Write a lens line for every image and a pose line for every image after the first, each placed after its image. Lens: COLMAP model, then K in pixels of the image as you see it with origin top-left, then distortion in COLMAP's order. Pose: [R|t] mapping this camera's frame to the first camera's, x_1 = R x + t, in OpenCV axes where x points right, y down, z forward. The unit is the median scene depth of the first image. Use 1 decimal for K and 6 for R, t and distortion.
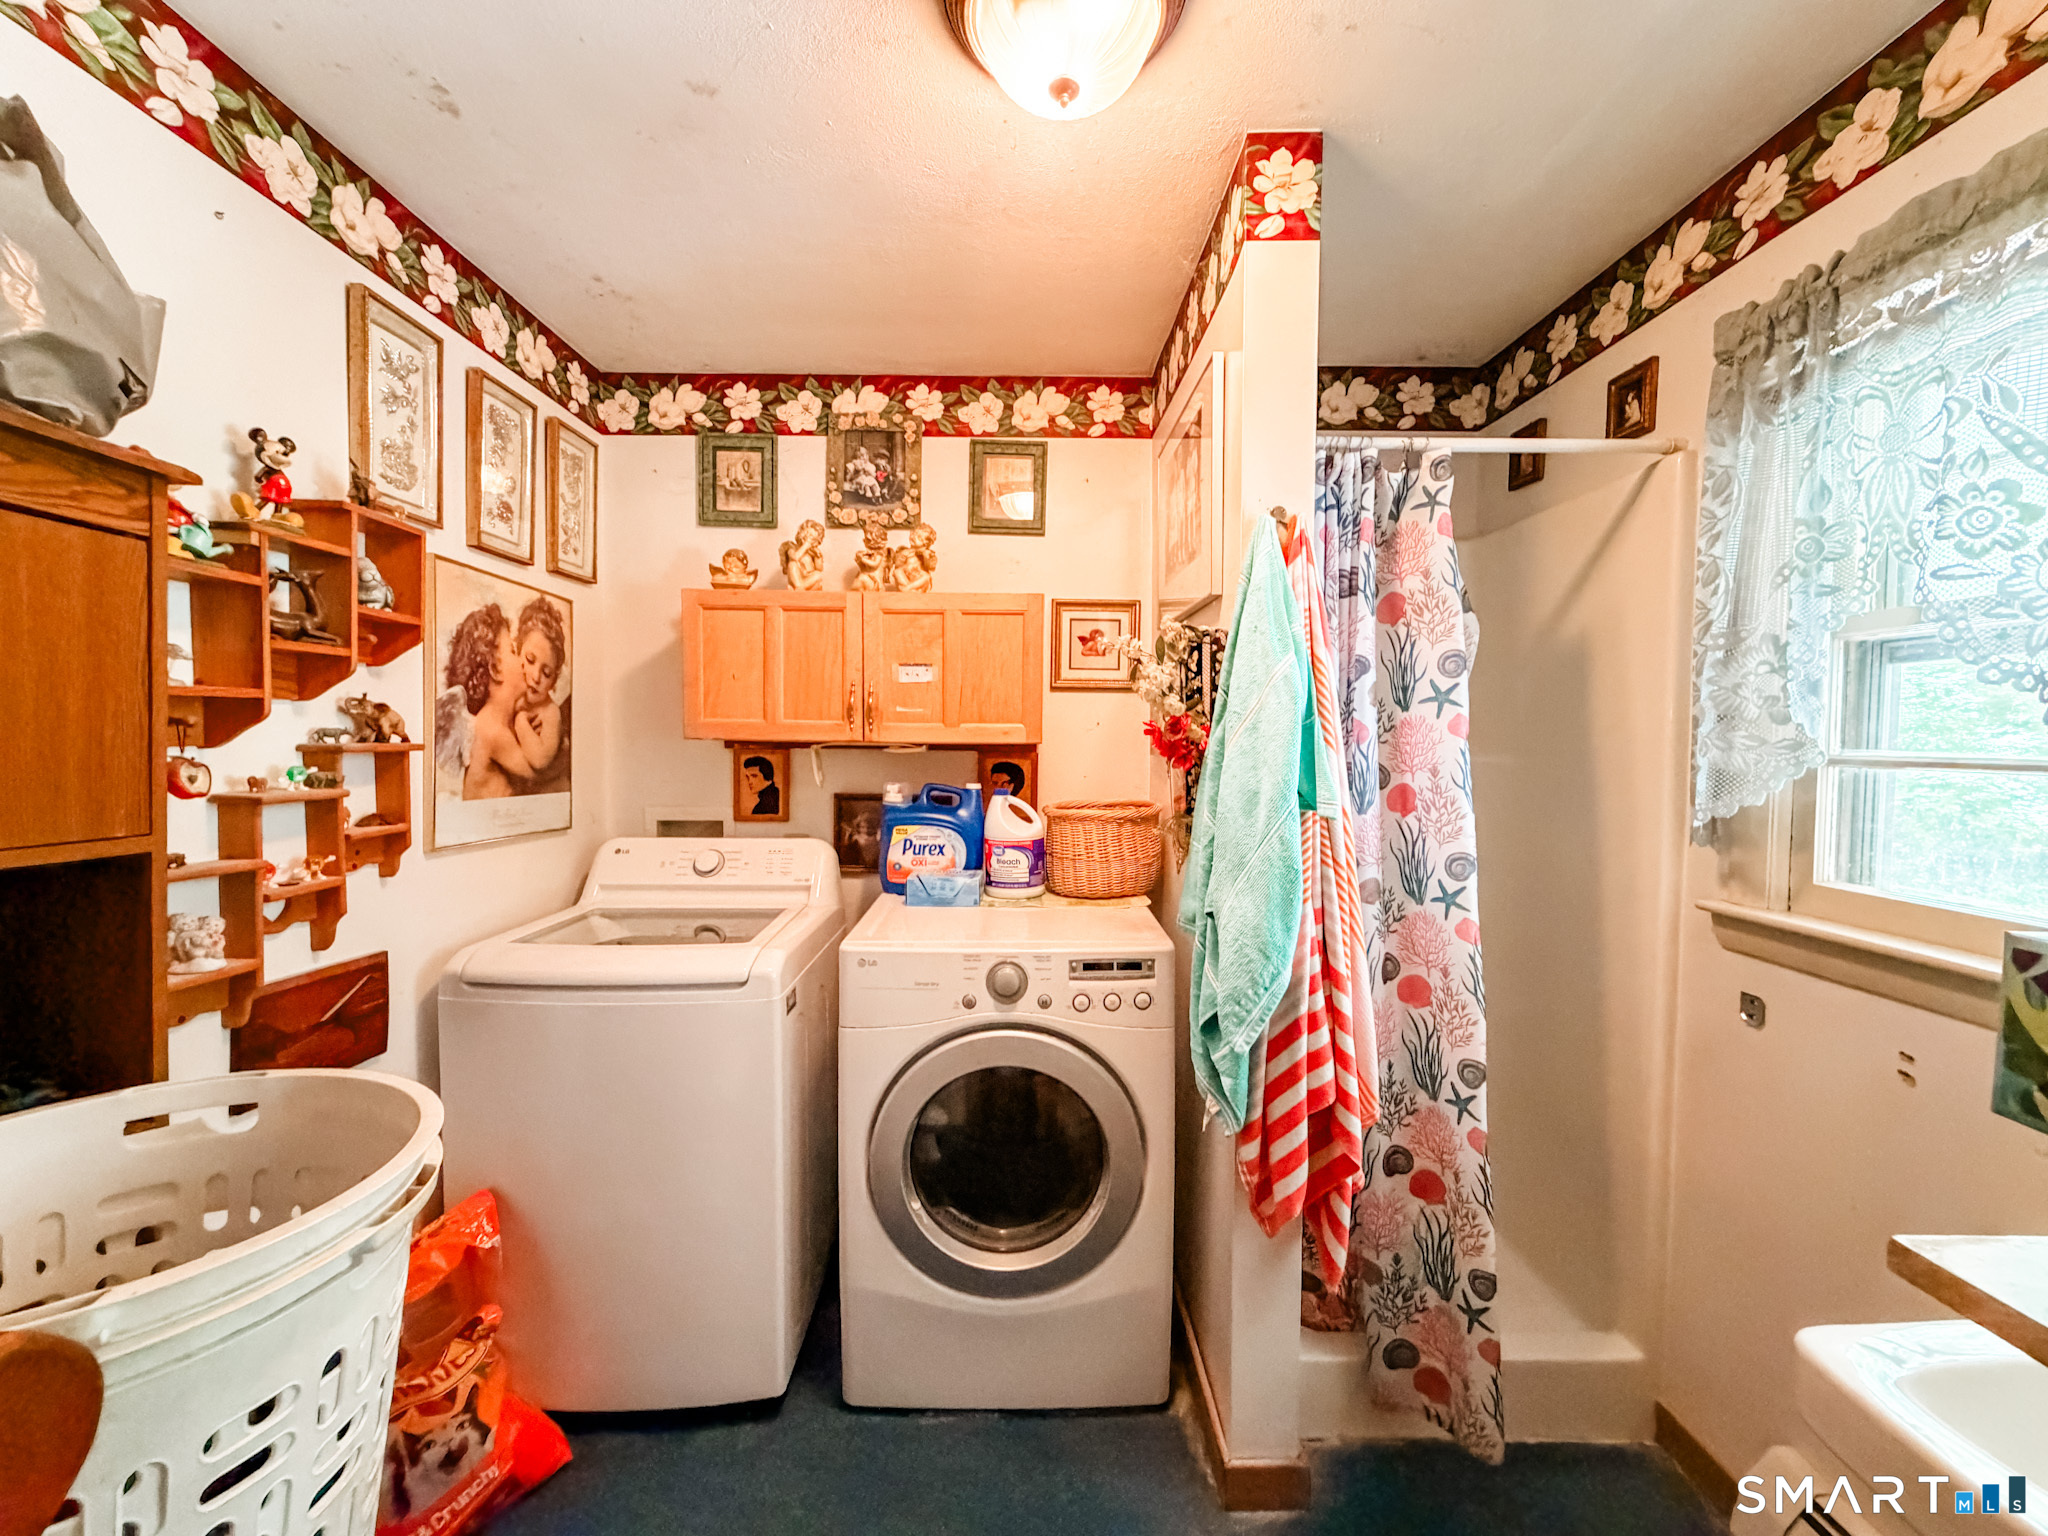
lens RADIAL K [[831.0, 0, 1029.7], [0, 831.0, 757.2], [0, 0, 1]] dist [0.012612, 0.000312]
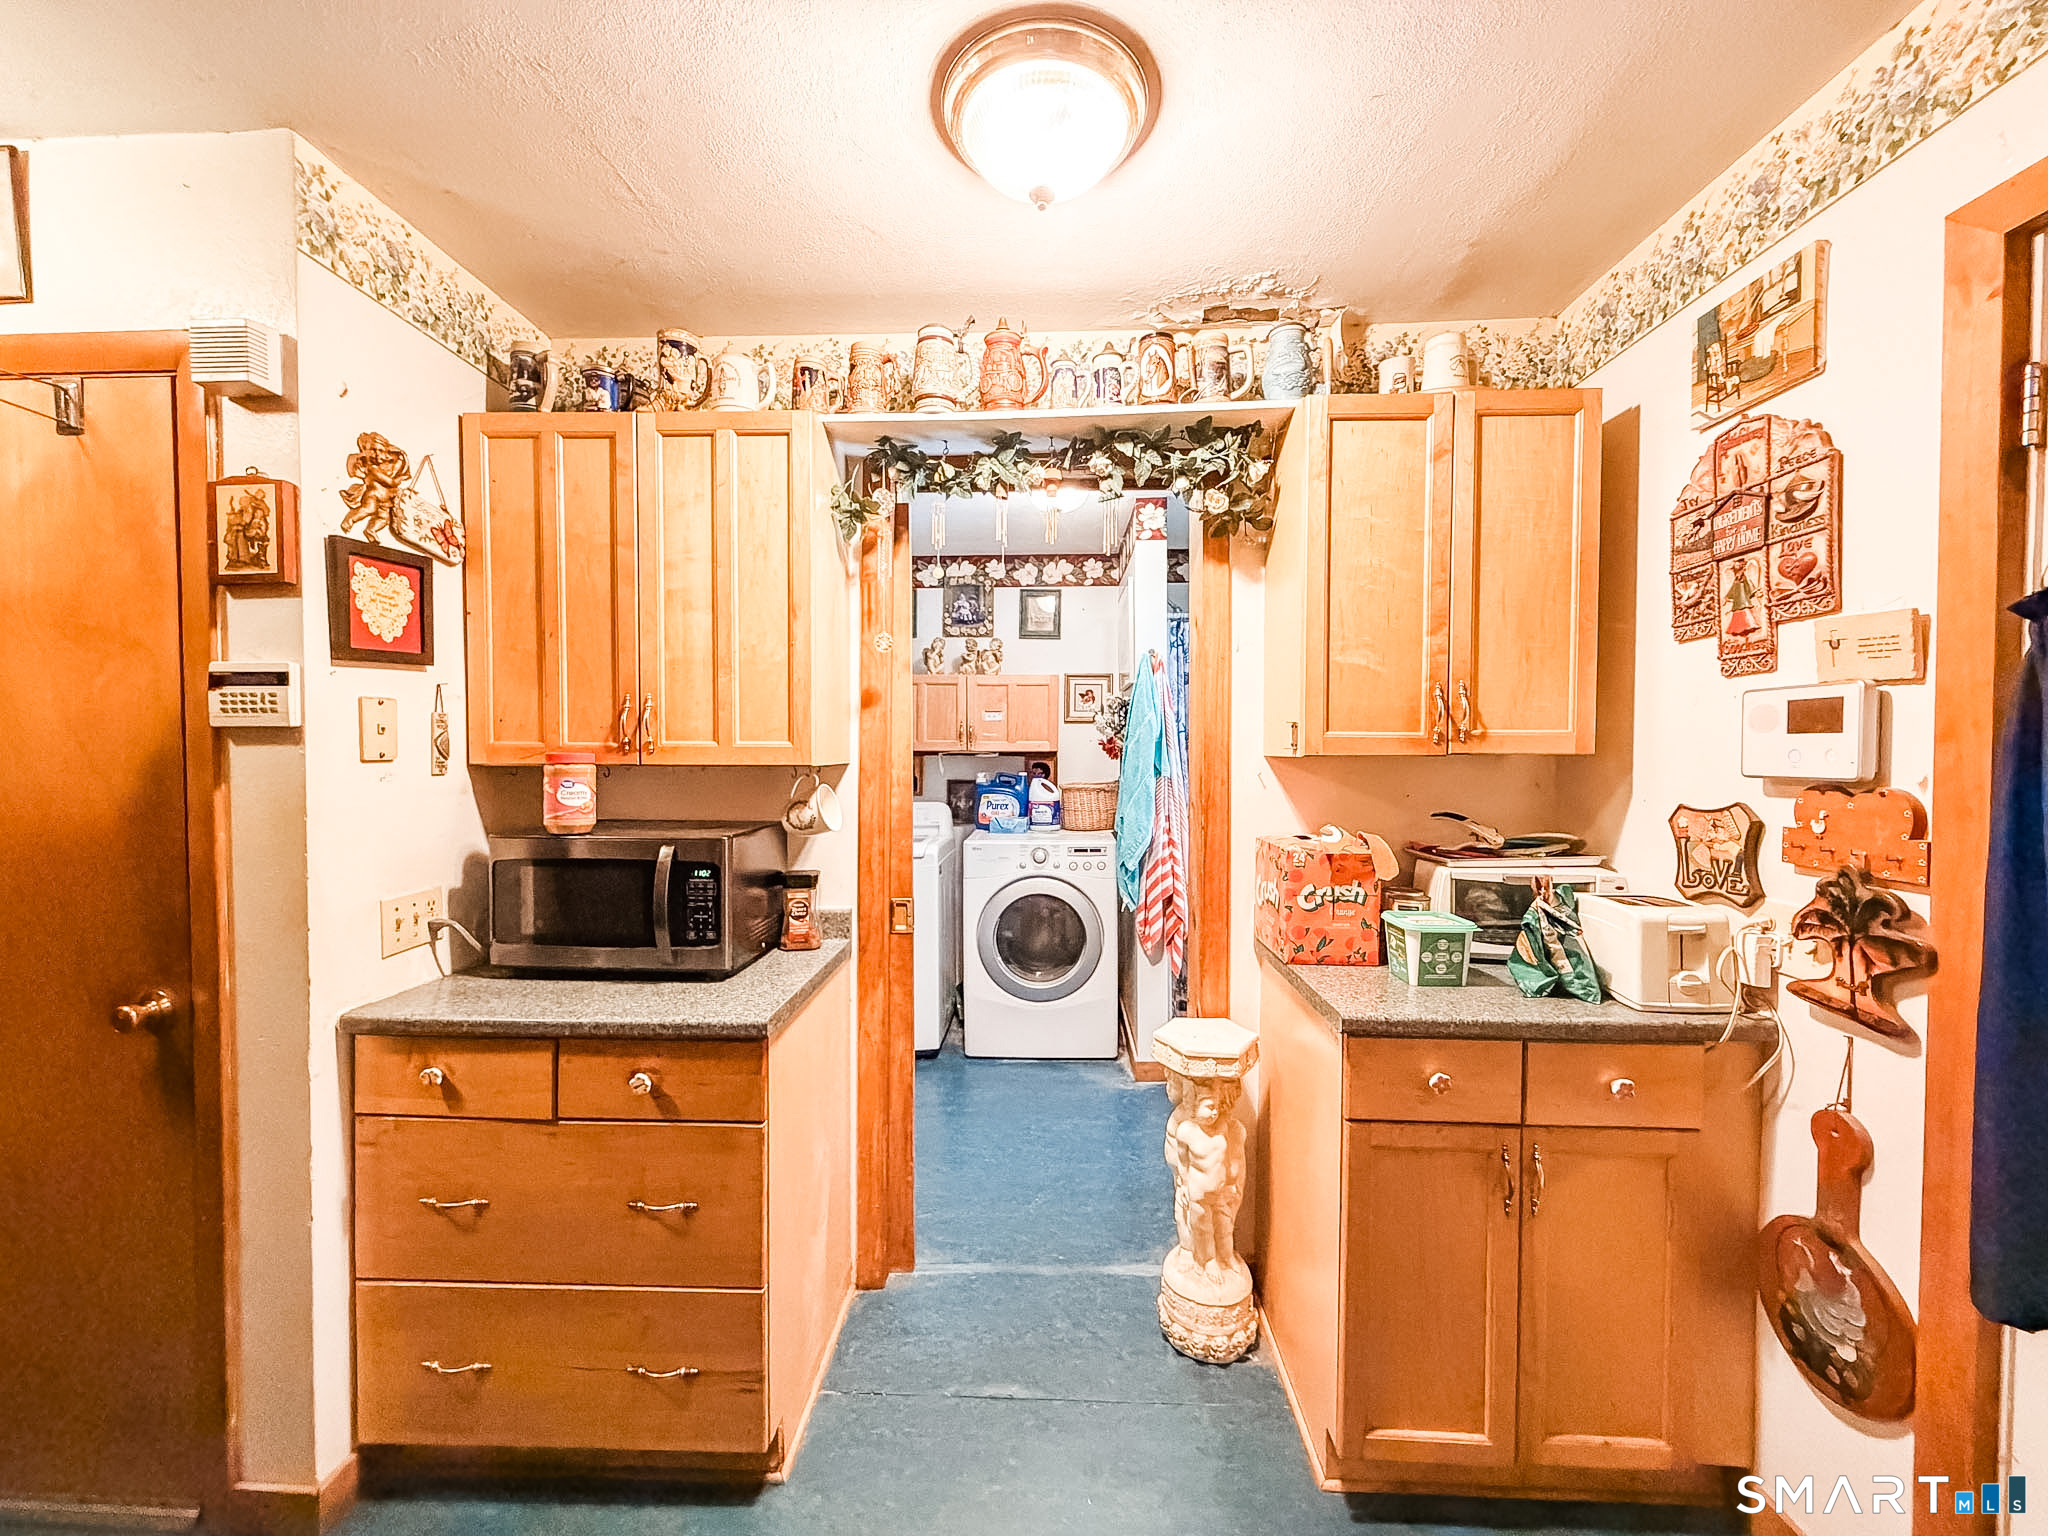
lens RADIAL K [[820.6, 0, 1020.3], [0, 820.6, 773.0], [0, 0, 1]] dist [-0.012739, -0.000315]
pose [[0.998113, -0.005954, -0.061118, 0.041784], [0.005747, 0.999977, -0.003560, 0.039312], [0.061138, 0.003202, 0.998124, -0.889146]]
